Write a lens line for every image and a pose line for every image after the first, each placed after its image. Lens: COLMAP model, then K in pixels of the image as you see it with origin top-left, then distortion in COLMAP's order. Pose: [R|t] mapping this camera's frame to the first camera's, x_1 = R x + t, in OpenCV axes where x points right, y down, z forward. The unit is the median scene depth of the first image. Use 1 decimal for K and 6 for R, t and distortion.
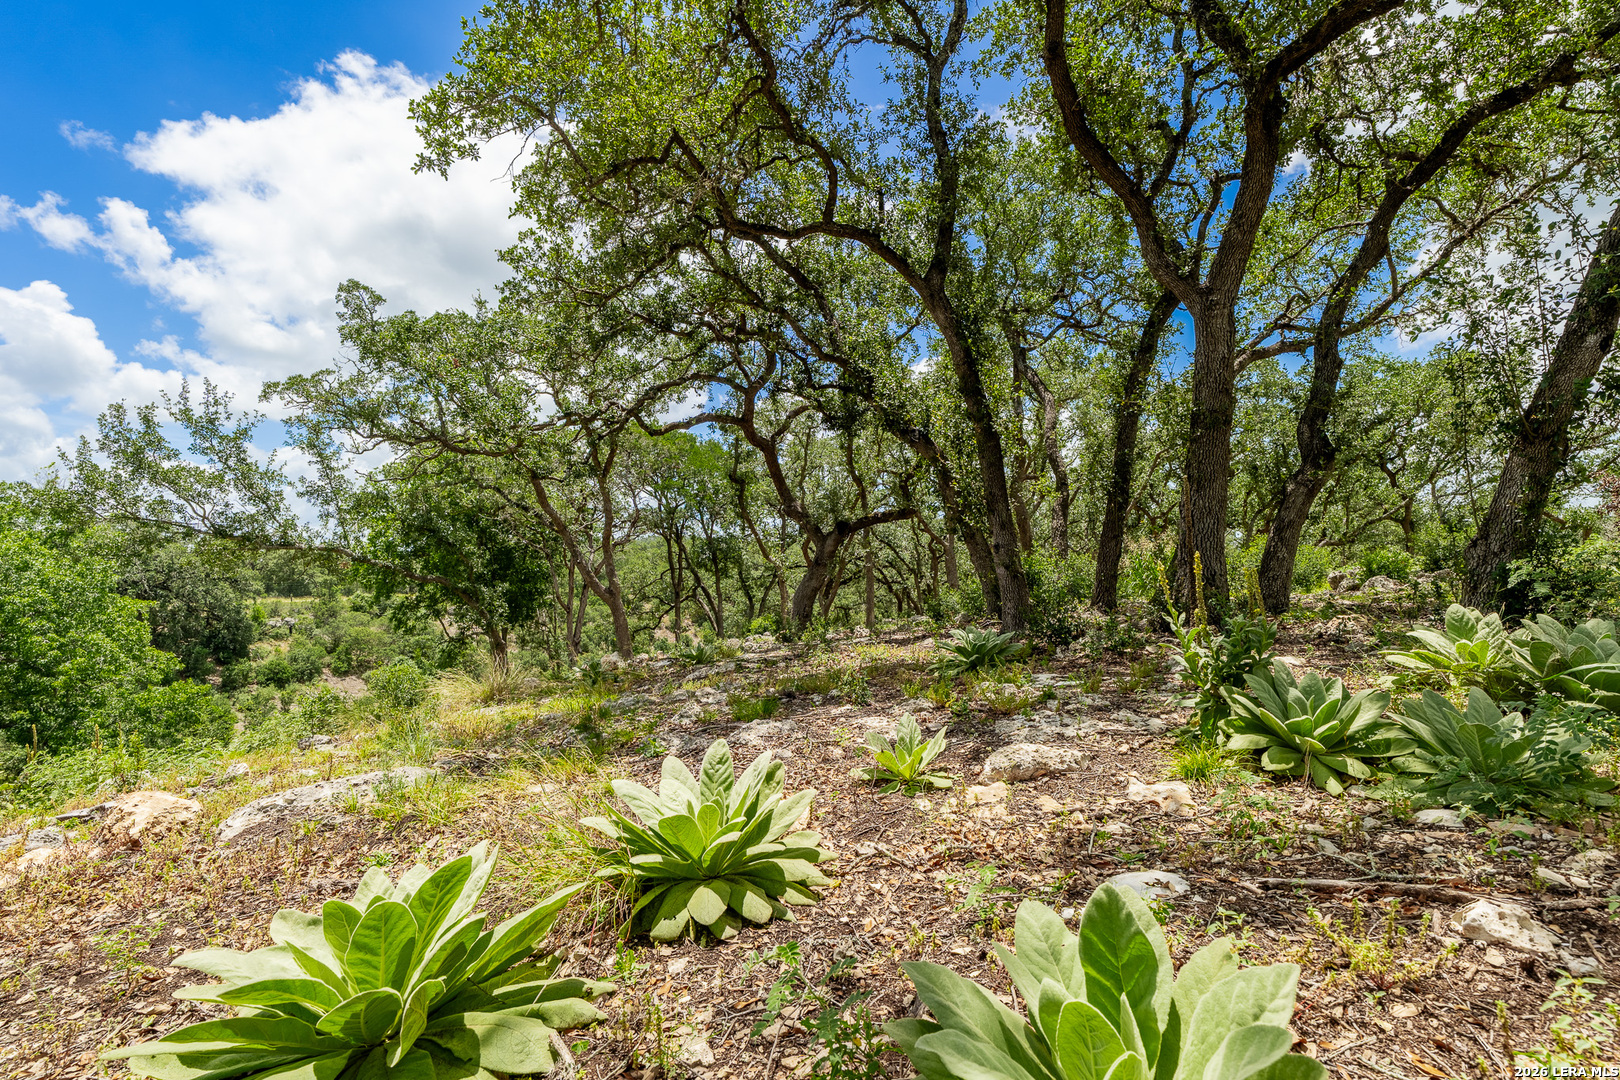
lens RADIAL K [[734.1, 0, 810.0], [0, 734.1, 540.0], [0, 0, 1]] dist [-0.009877, 0.003168]
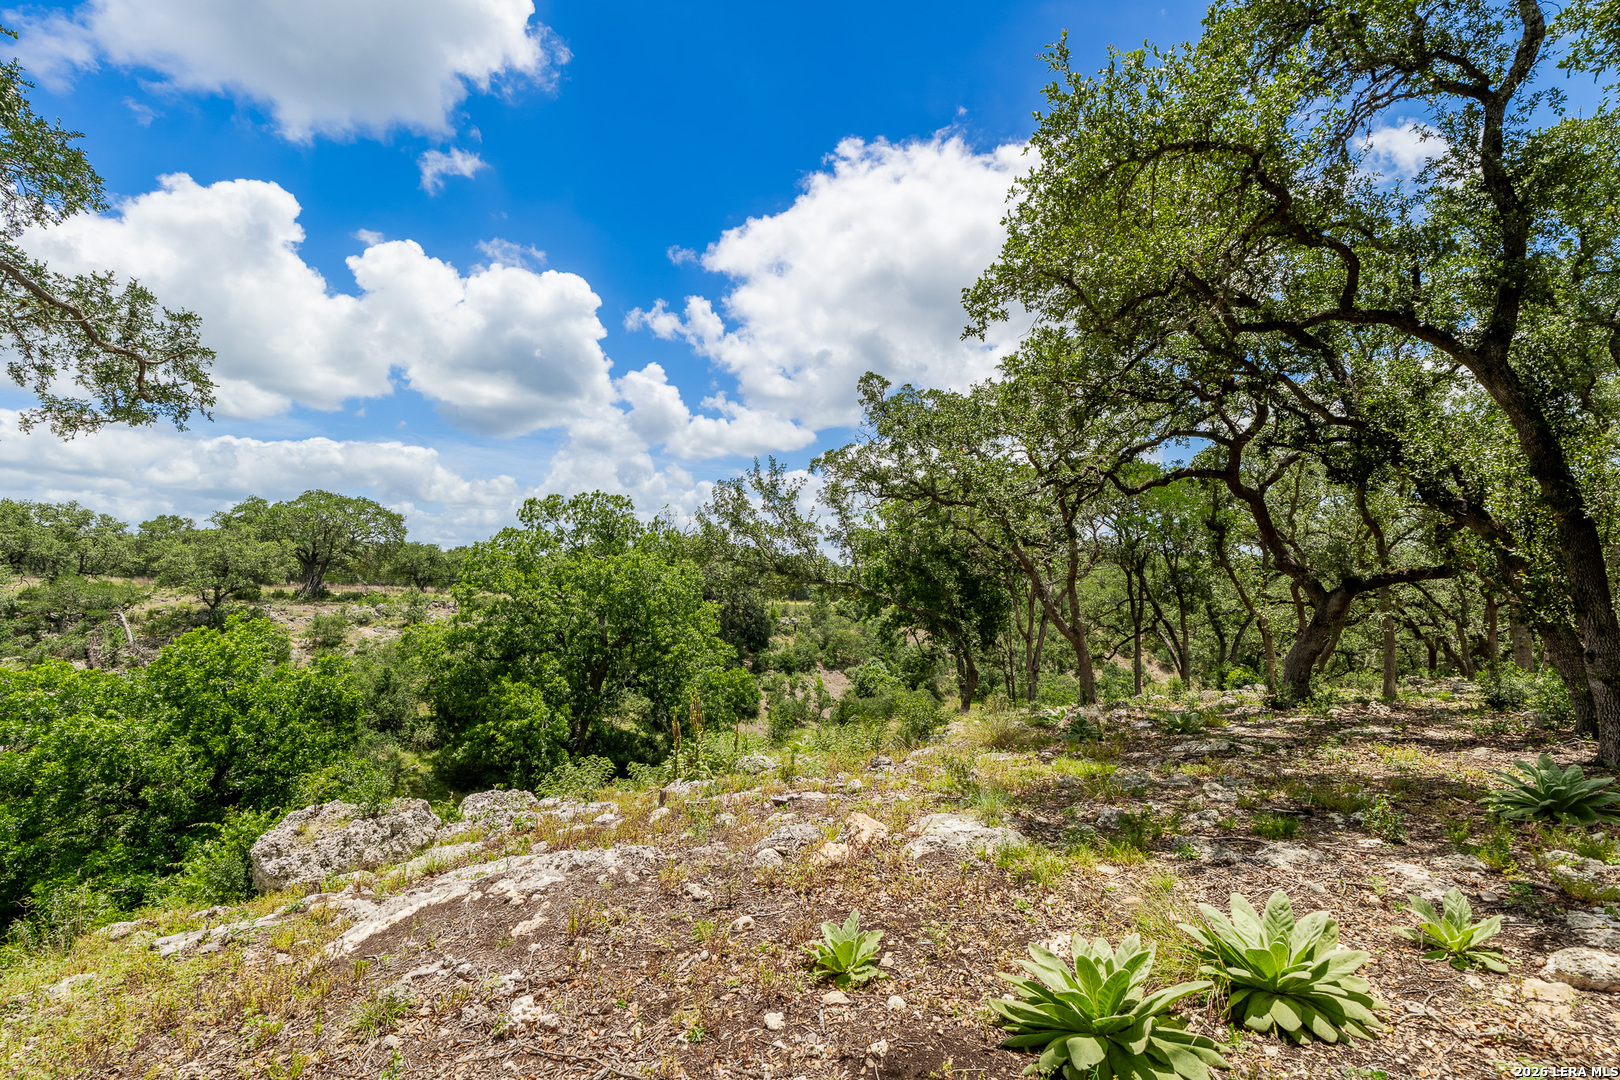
lens RADIAL K [[734.1, 0, 810.0], [0, 734.1, 540.0], [0, 0, 1]] dist [-0.009877, 0.003168]
pose [[0.834593, 0.006932, -0.550824, -0.020465], [-0.013798, 0.999870, -0.008324, -0.069316], [0.550695, 0.014548, 0.834580, -0.123008]]
